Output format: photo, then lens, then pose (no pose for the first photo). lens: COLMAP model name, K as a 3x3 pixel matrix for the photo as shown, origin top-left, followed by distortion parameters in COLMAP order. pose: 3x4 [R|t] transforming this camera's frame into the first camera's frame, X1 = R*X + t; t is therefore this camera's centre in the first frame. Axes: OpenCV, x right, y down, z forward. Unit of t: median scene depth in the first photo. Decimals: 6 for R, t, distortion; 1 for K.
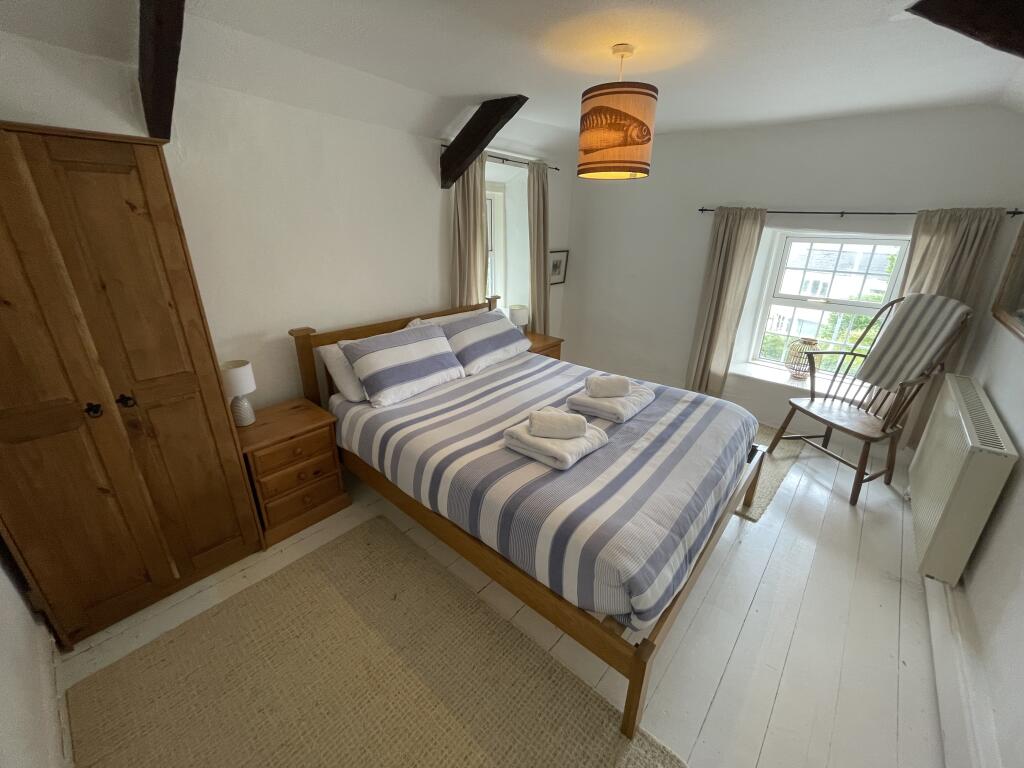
lens RADIAL K [[412.2, 0, 512.0], [0, 412.2, 384.0], [0, 0, 1]] dist [-0.001772, 0.000036]
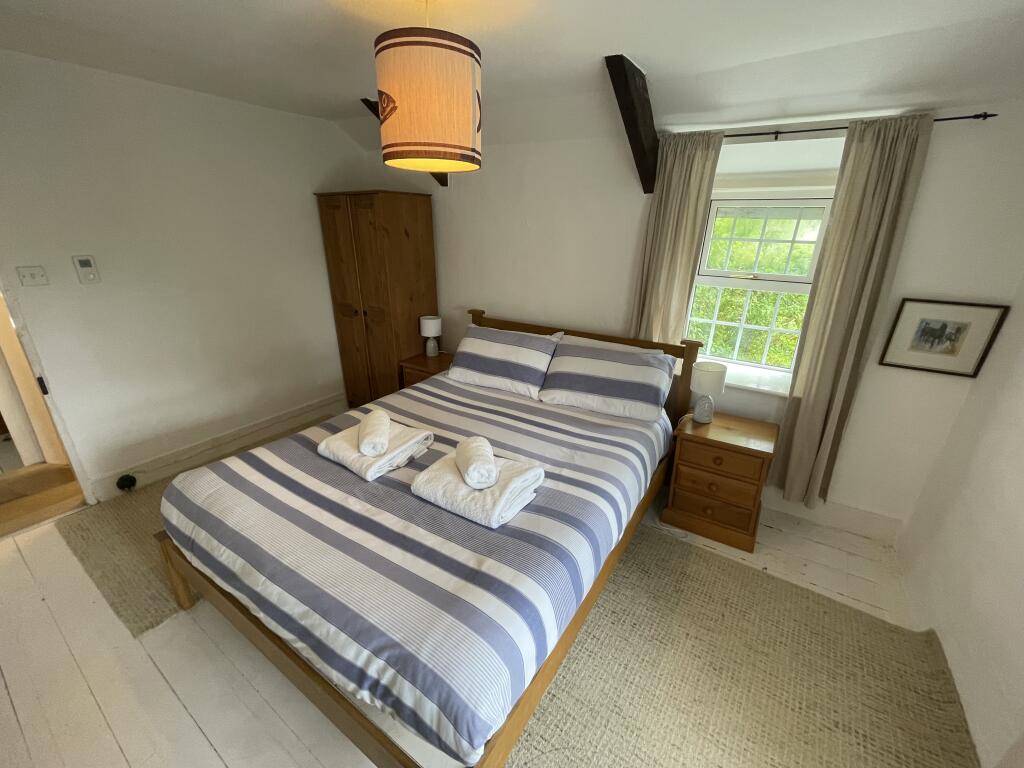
lens RADIAL K [[412.2, 0, 512.0], [0, 412.2, 384.0], [0, 0, 1]] dist [-0.001772, 0.000036]
pose [[0.139850, 0.341038, -0.929589, 0.708363], [-0.372083, 0.888110, 0.269843, -0.271420], [0.917603, 0.308147, 0.251097, 0.695439]]
